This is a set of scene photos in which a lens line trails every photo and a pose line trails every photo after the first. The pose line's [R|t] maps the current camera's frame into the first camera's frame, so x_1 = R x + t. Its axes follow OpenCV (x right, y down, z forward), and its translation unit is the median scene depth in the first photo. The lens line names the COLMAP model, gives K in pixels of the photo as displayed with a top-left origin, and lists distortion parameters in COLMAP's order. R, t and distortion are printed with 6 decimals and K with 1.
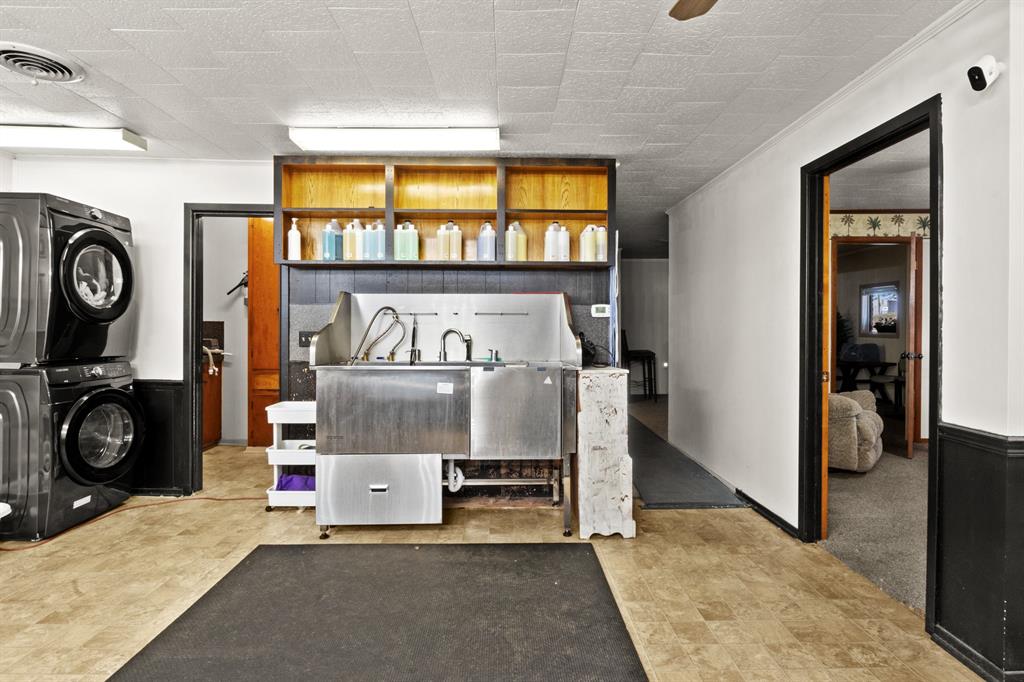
lens RADIAL K [[513.4, 0, 509.6], [0, 513.4, 329.6], [0, 0, 1]] dist [-0.003544, -0.001131]
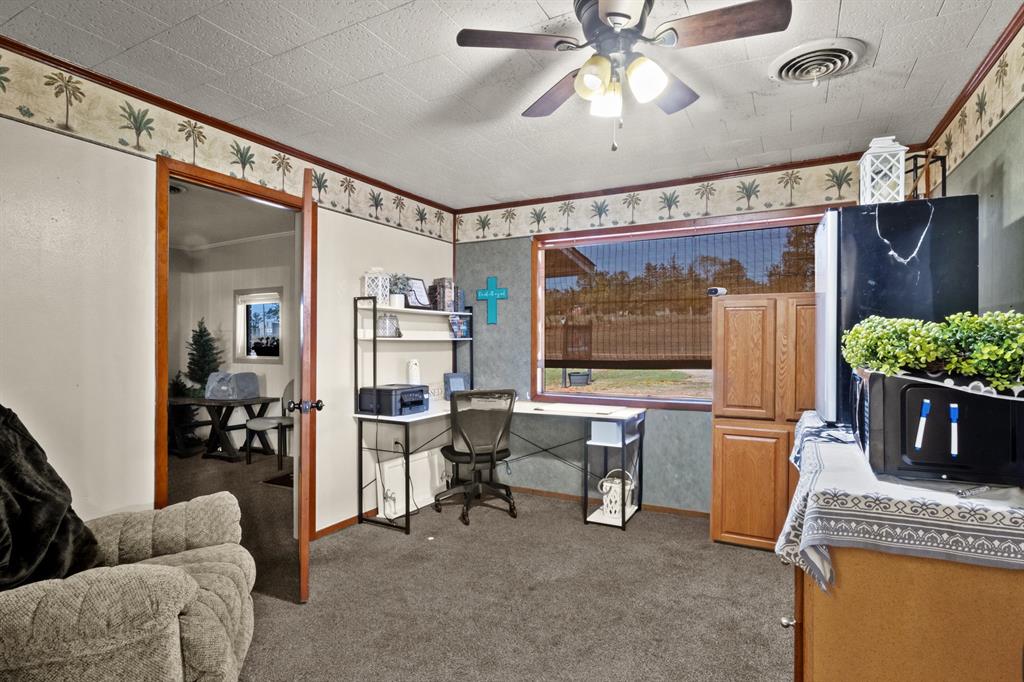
lens RADIAL K [[514.4, 0, 513.1], [0, 514.4, 339.3], [0, 0, 1]] dist [-0.002711, -0.000461]
pose [[0.476321, 0.009138, 0.879224, 0.589916], [0.009669, 0.999831, -0.015629, -0.008467], [-0.879218, 0.015945, 0.476152, 0.783953]]
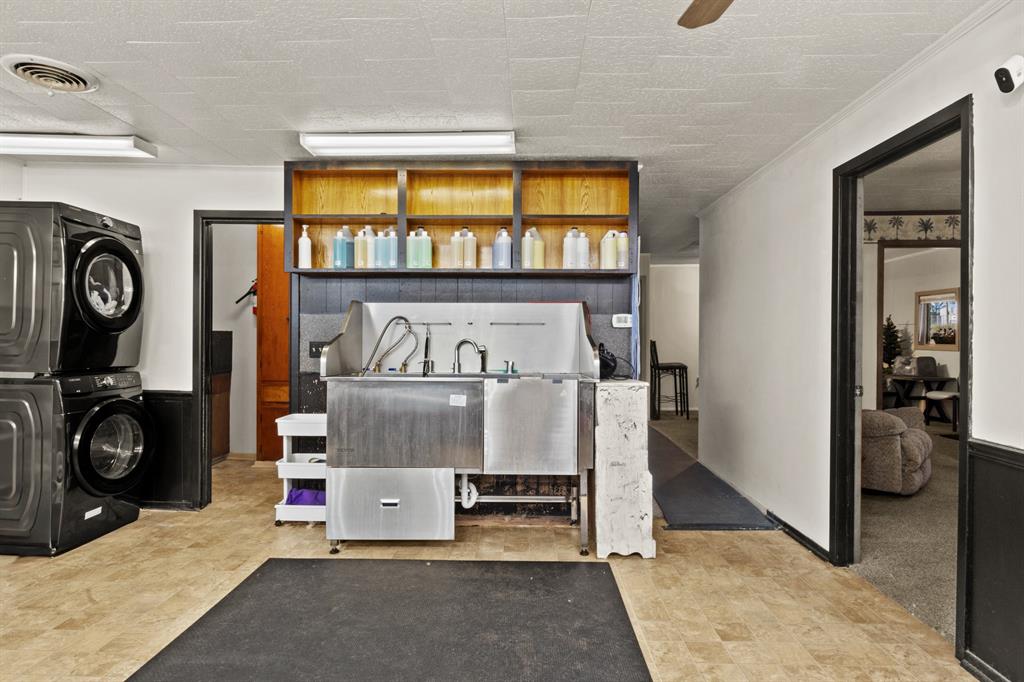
lens RADIAL K [[557.8, 0, 512.0], [0, 557.8, 341.0], [0, 0, 1]] dist [-0.000460, 0.000248]
pose [[0.999206, 0.002370, -0.039777, 0.016678], [-0.002322, 0.999997, 0.001236, 0.000257], [0.039780, -0.001142, 0.999208, -0.045494]]
